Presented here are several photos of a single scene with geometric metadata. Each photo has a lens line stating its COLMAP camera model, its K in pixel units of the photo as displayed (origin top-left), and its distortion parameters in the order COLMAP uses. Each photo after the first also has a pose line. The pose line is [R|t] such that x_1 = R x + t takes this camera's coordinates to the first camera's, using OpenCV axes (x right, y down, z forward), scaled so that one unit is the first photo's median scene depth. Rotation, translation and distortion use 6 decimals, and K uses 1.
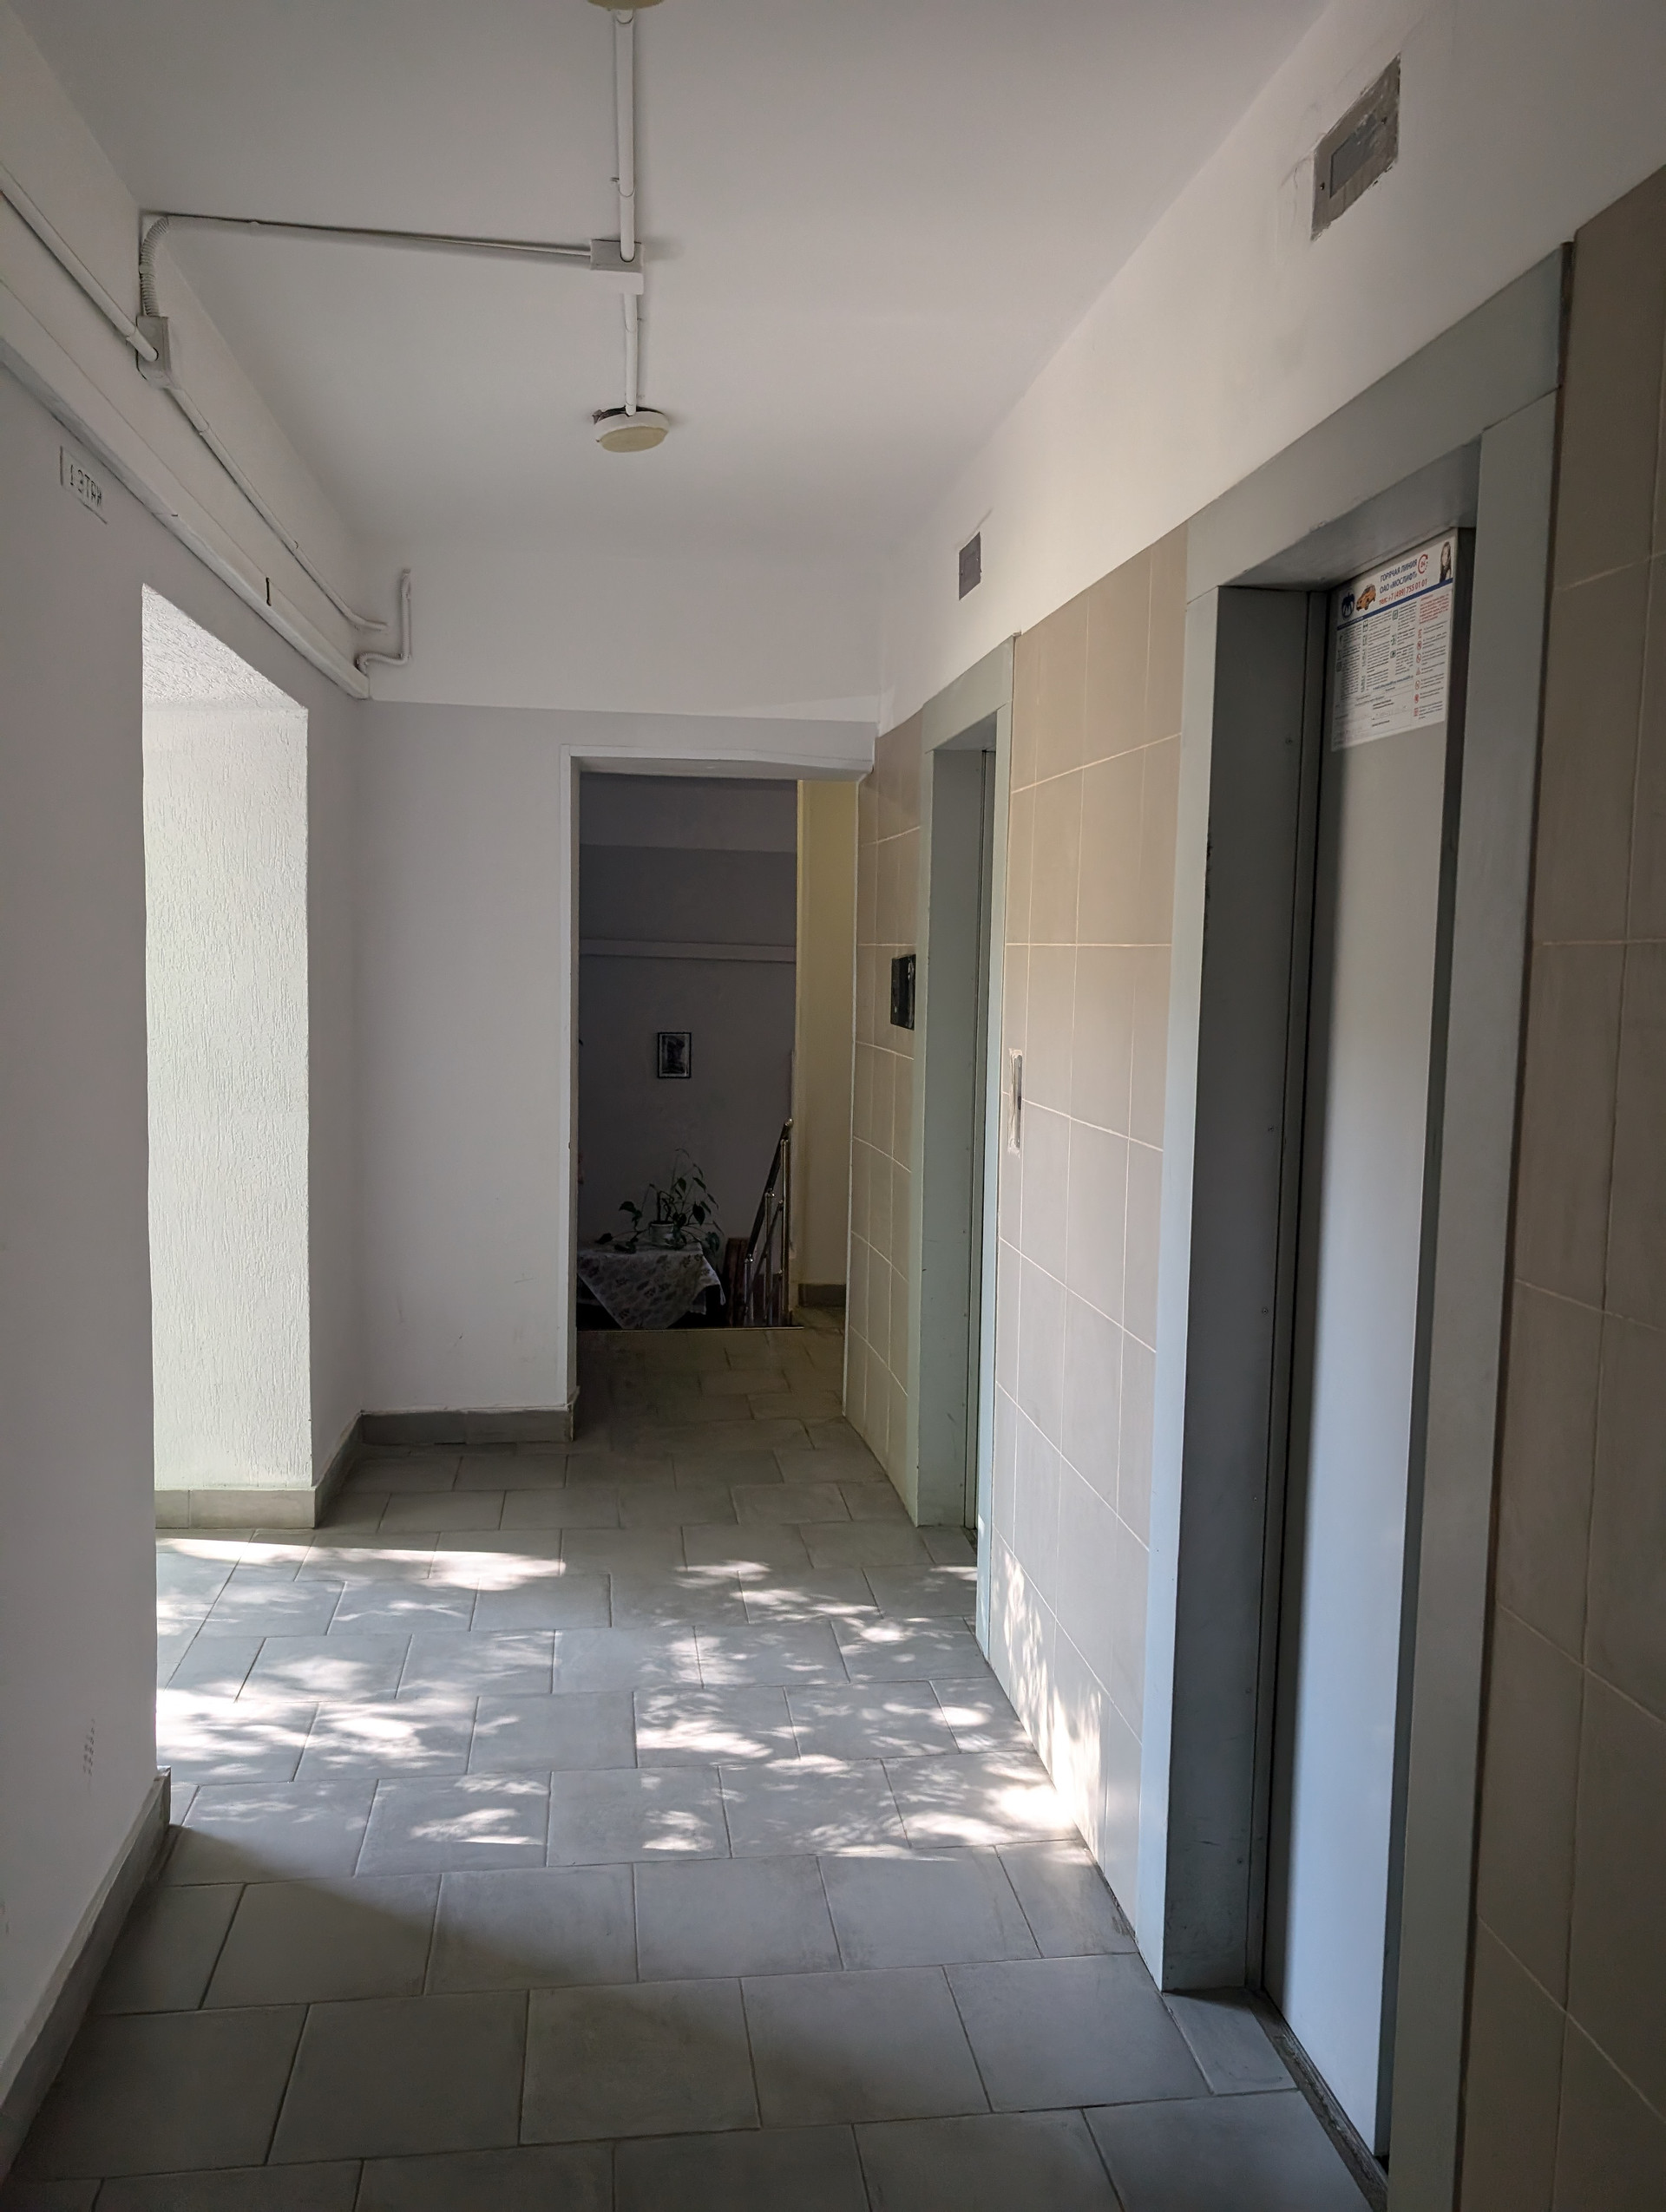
lens RADIAL K [[1591.7, 0, 823.8], [0, 1591.7, 1108.2], [0, 0, 1]] dist [-0.008788, -0.001846]
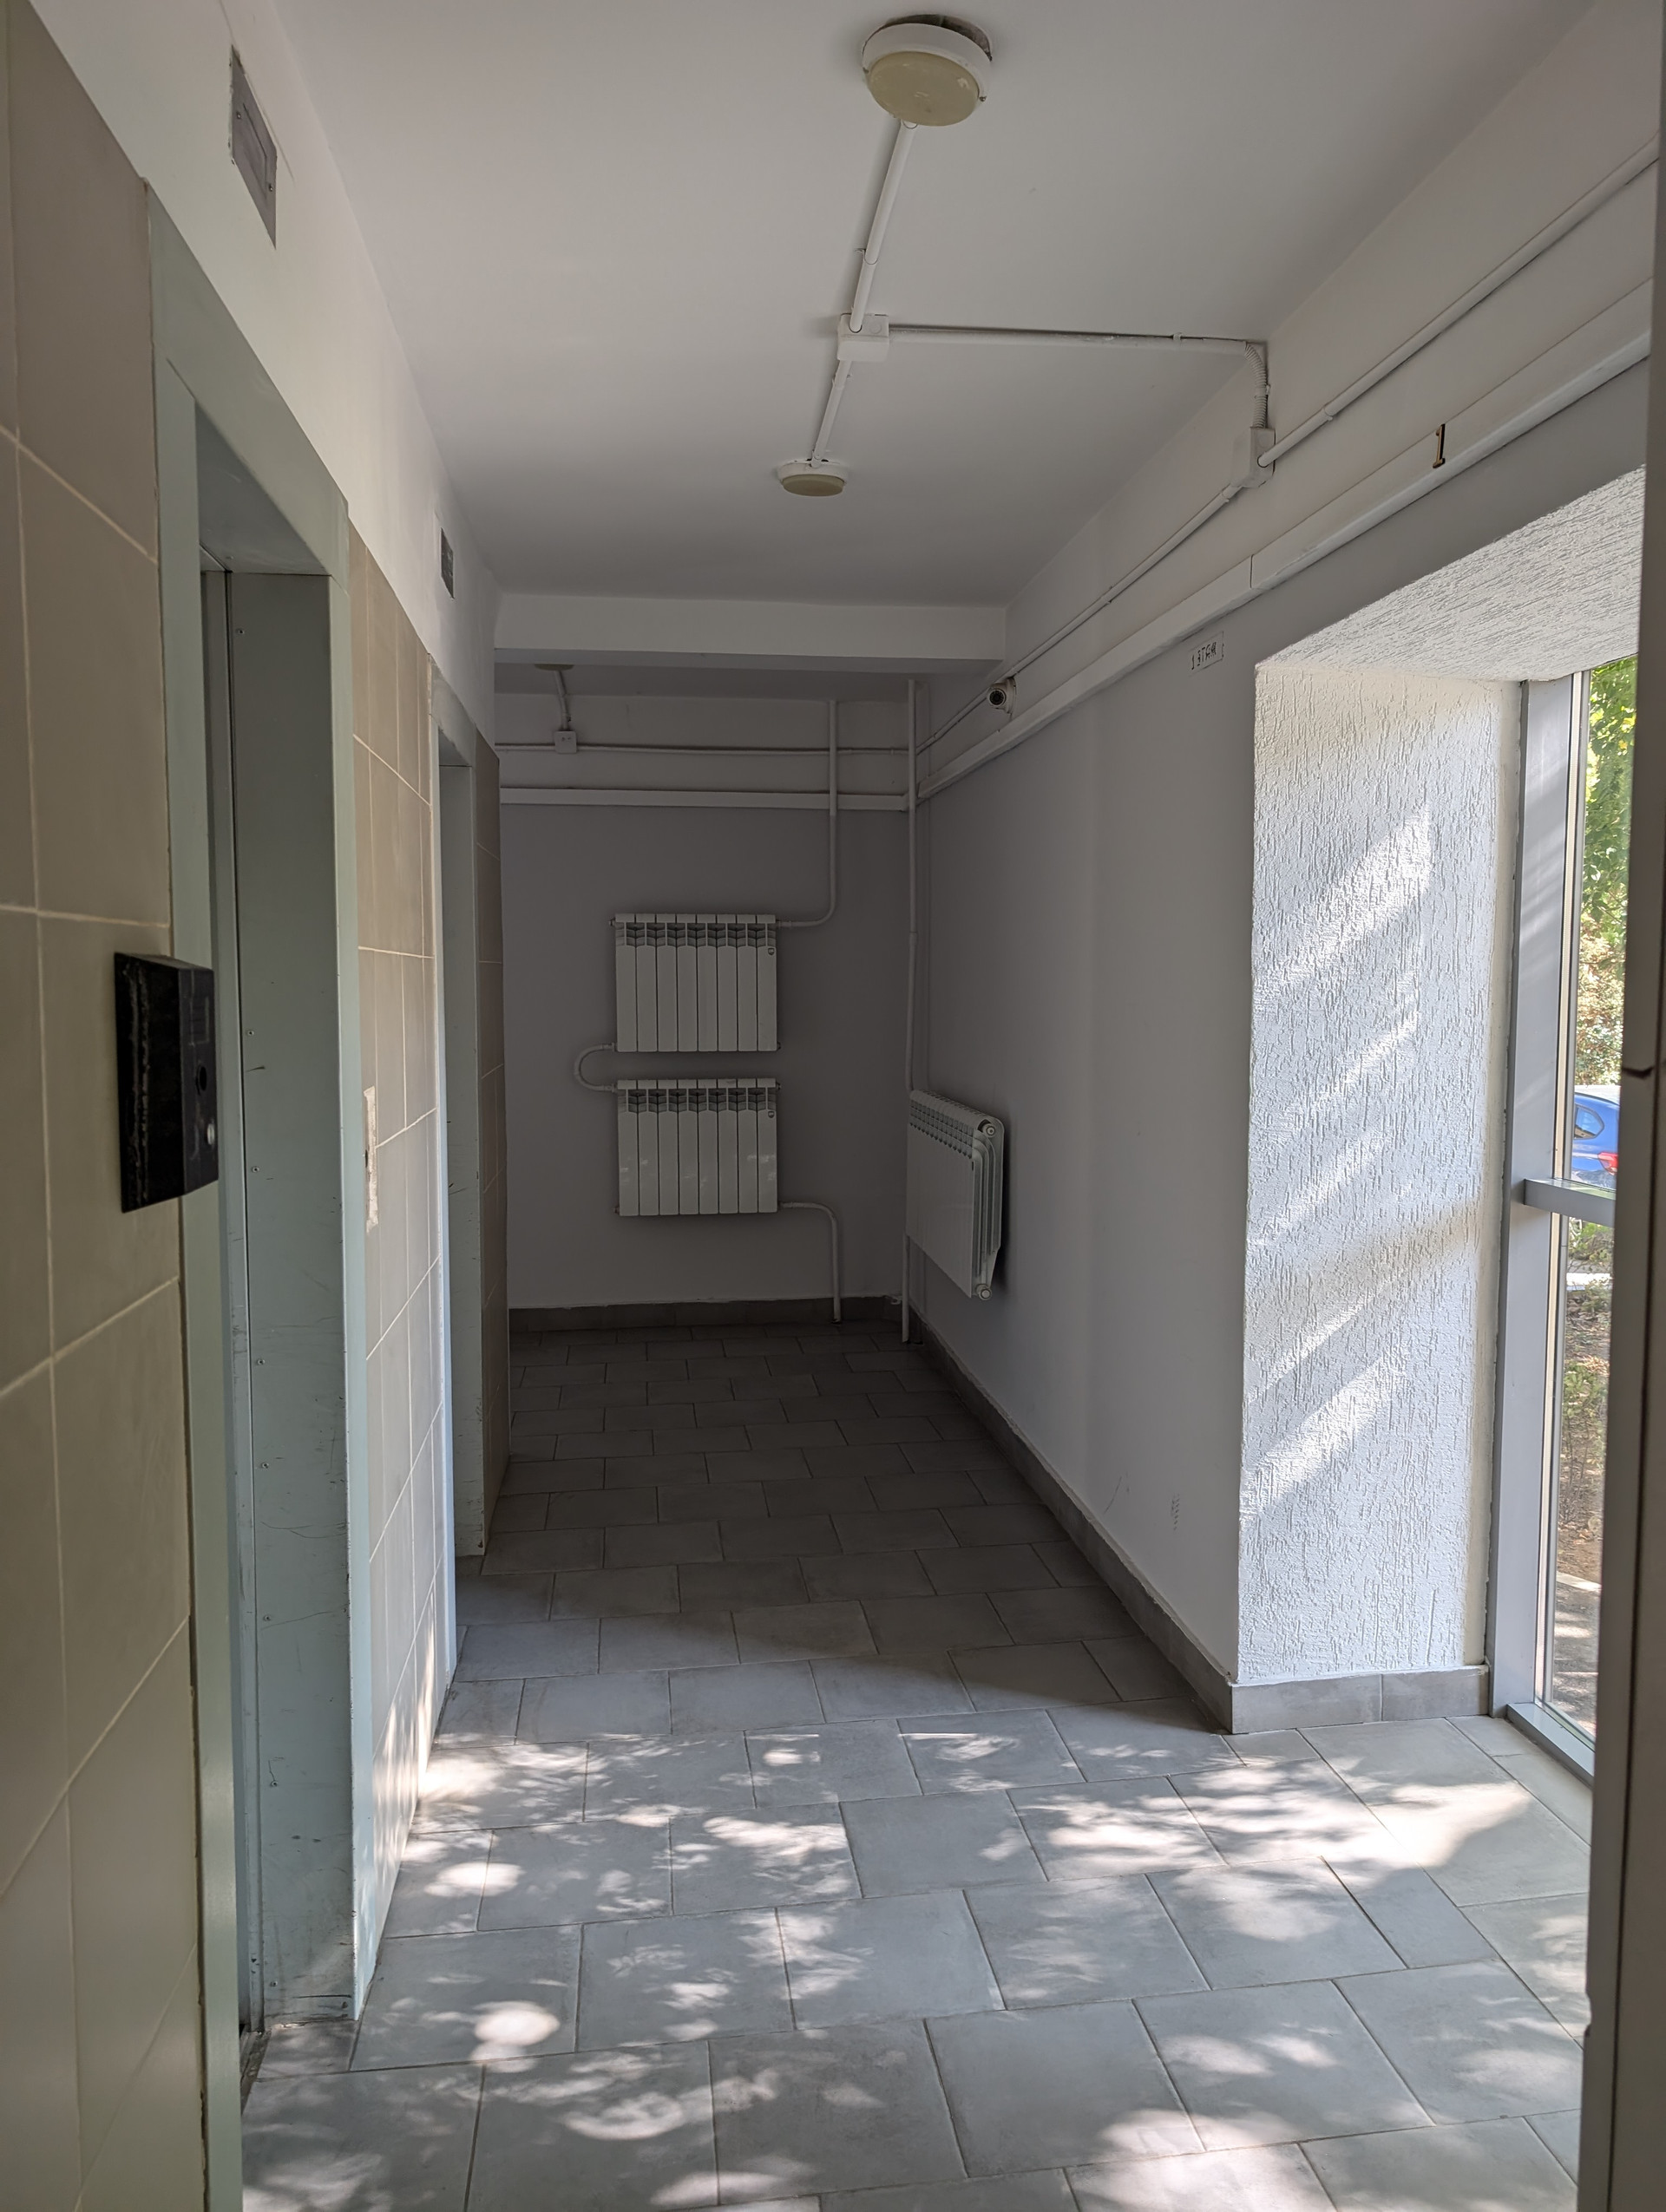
lens RADIAL K [[1591.7, 0, 831.9], [0, 1591.7, 1097.1], [0, 0, 1]] dist [-0.008788, -0.001846]
pose [[-0.999802, -0.017694, 0.009074, -0.110177], [-0.015739, 0.983047, 0.182675, -0.185822], [-0.012152, 0.182496, -0.983132, 1.817558]]
